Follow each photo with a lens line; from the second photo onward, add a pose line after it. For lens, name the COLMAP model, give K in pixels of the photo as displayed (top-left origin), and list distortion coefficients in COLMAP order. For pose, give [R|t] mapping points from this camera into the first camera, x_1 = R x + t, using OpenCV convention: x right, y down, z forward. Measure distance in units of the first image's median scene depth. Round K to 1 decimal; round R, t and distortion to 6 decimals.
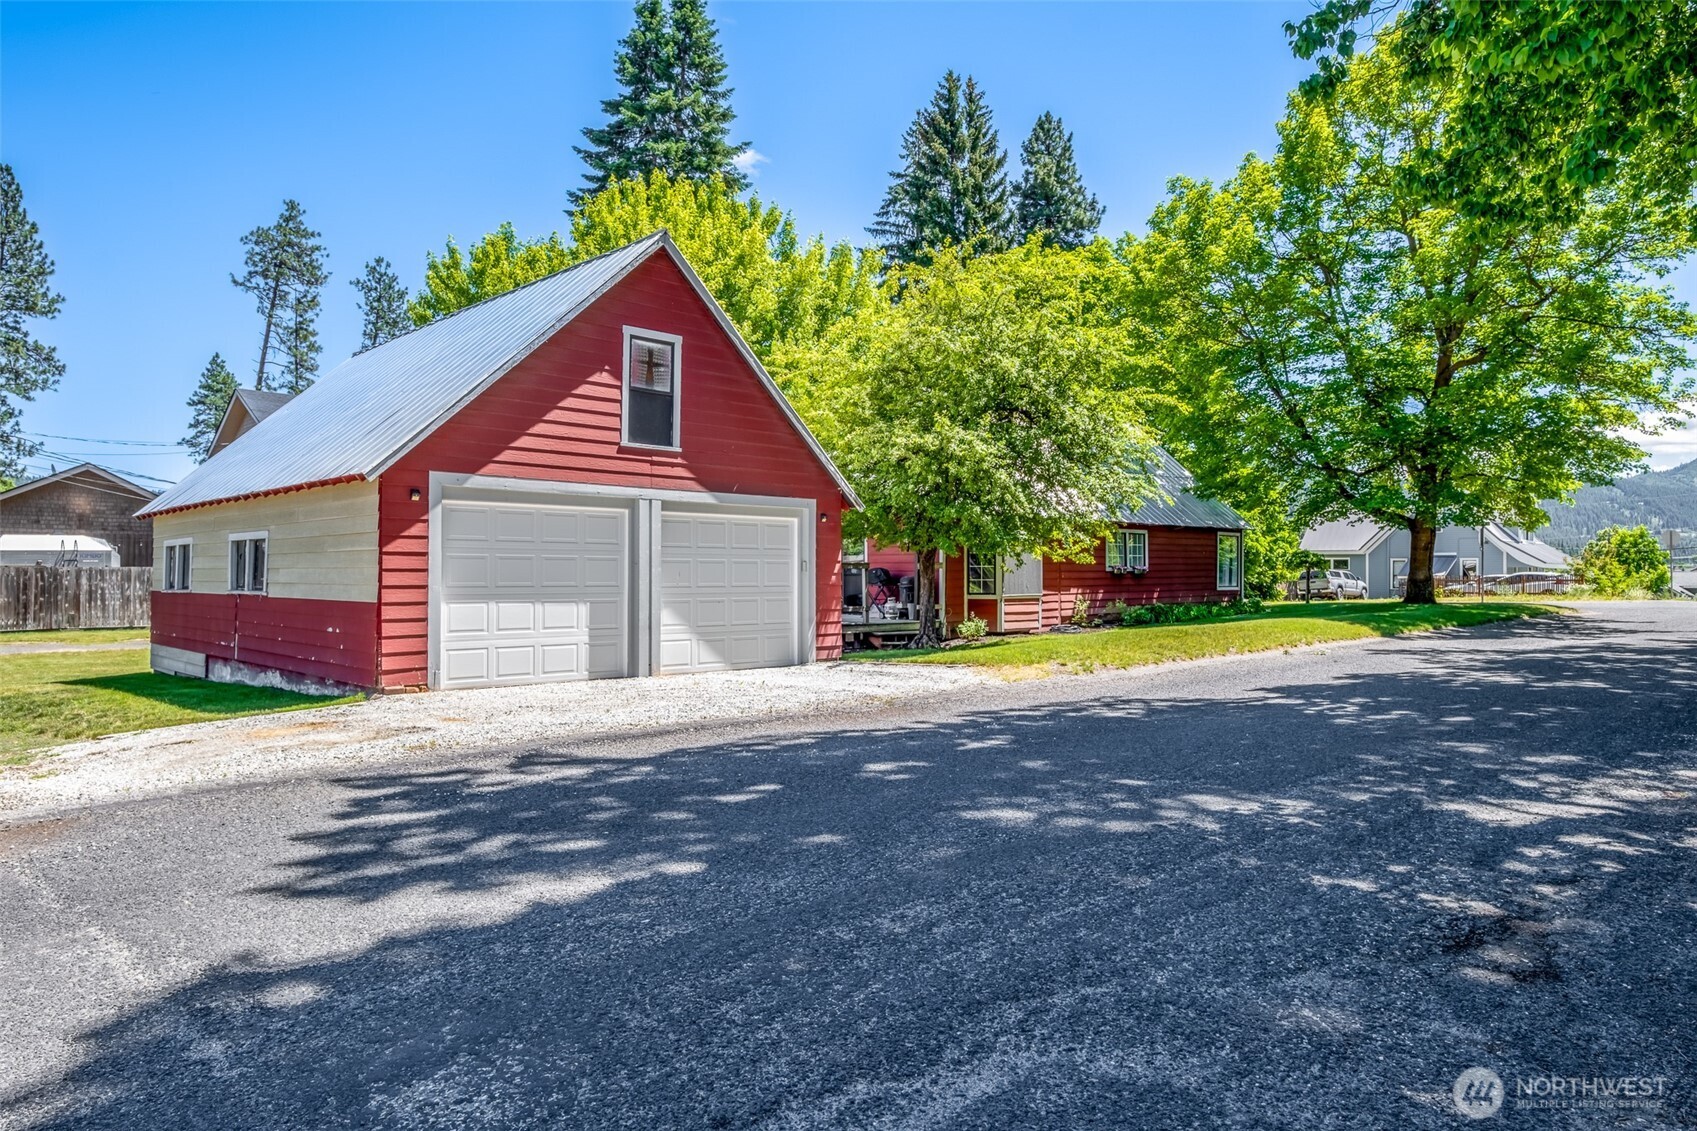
lens RADIAL K [[1088.9, 0, 844.0], [0, 1088.9, 564.5], [0, 0, 1]] dist [-0.006576, 0.000544]
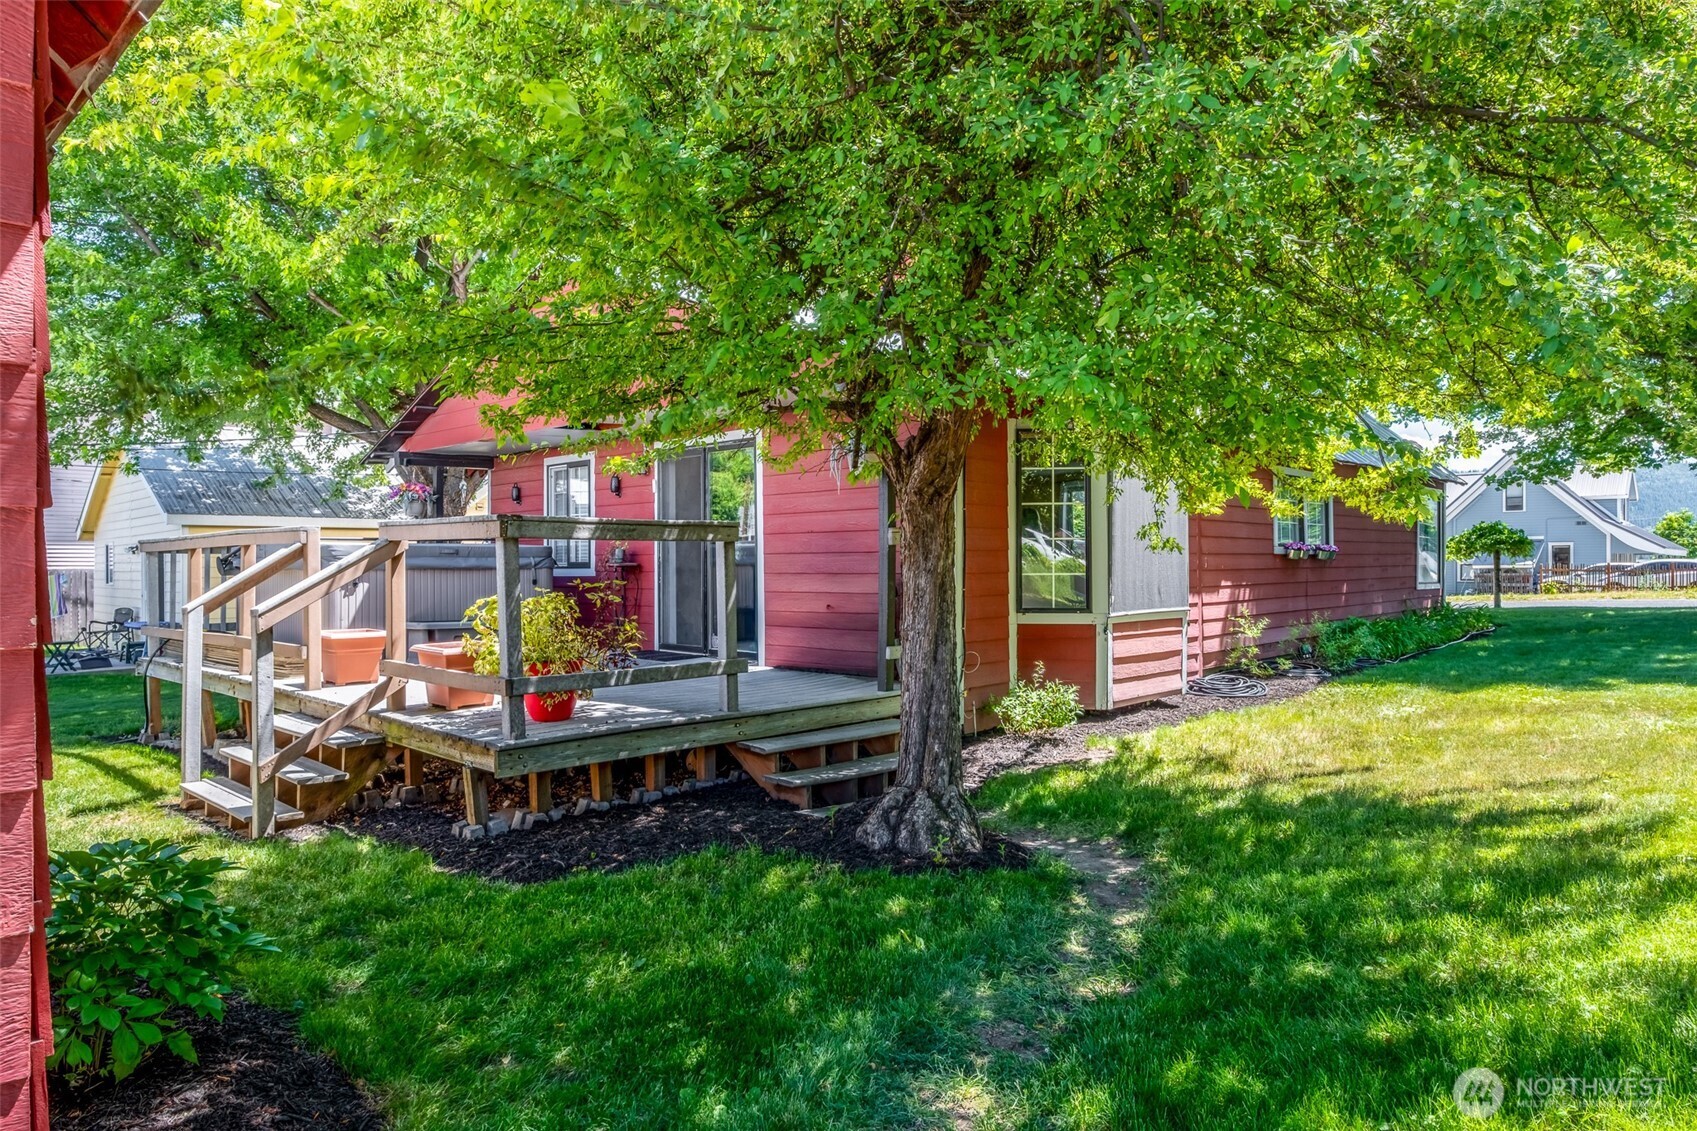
lens RADIAL K [[1042.9, 0, 858.2], [0, 1042.9, 565.6], [0, 0, 1]] dist [0.009389, 0.000695]
pose [[0.999679, -0.005915, 0.024635, 0.078219], [0.005761, 0.999963, 0.006336, 0.013912], [-0.024672, -0.006192, 0.999676, 1.035174]]
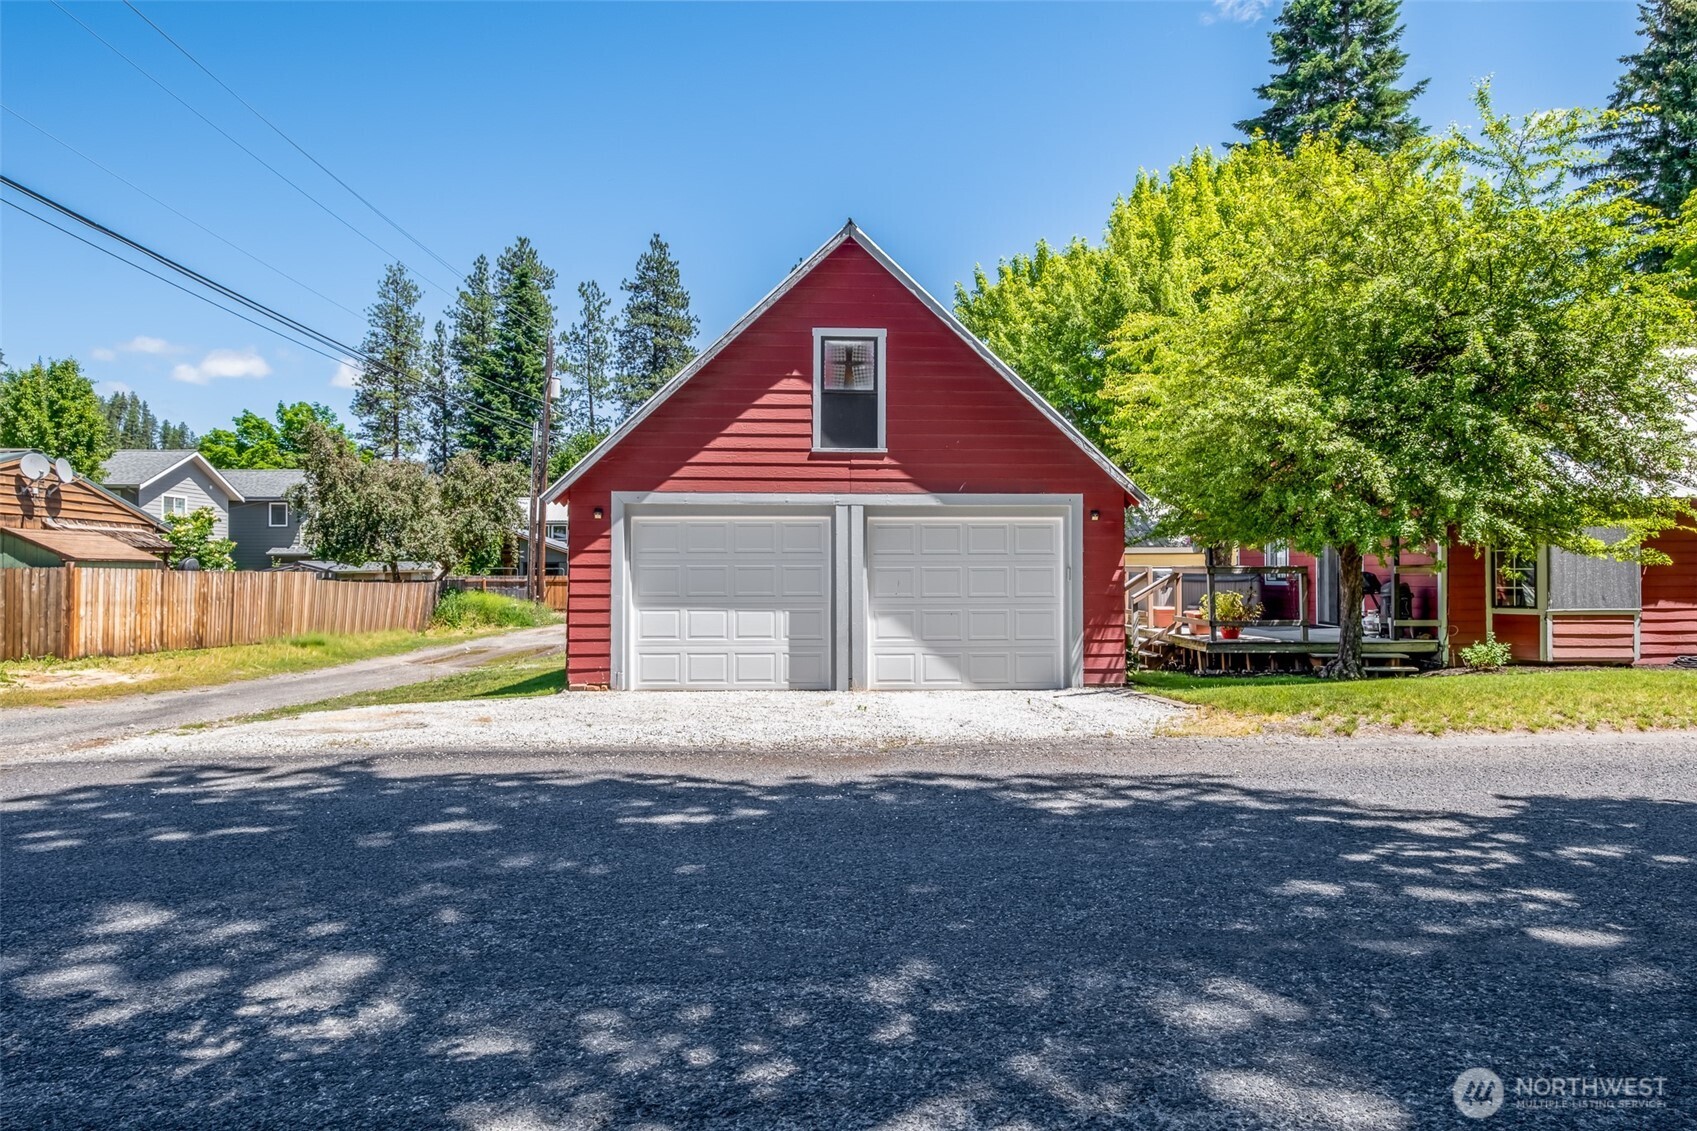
lens RADIAL K [[1002.7, 0, 857.4], [0, 1002.7, 564.7], [0, 0, 1]] dist [0.001258, 0.000948]
pose [[0.739260, -0.008278, -0.673370, 0.413505], [0.008644, 0.999959, -0.002802, -0.004877], [0.673365, -0.003749, 0.739301, 0.348480]]
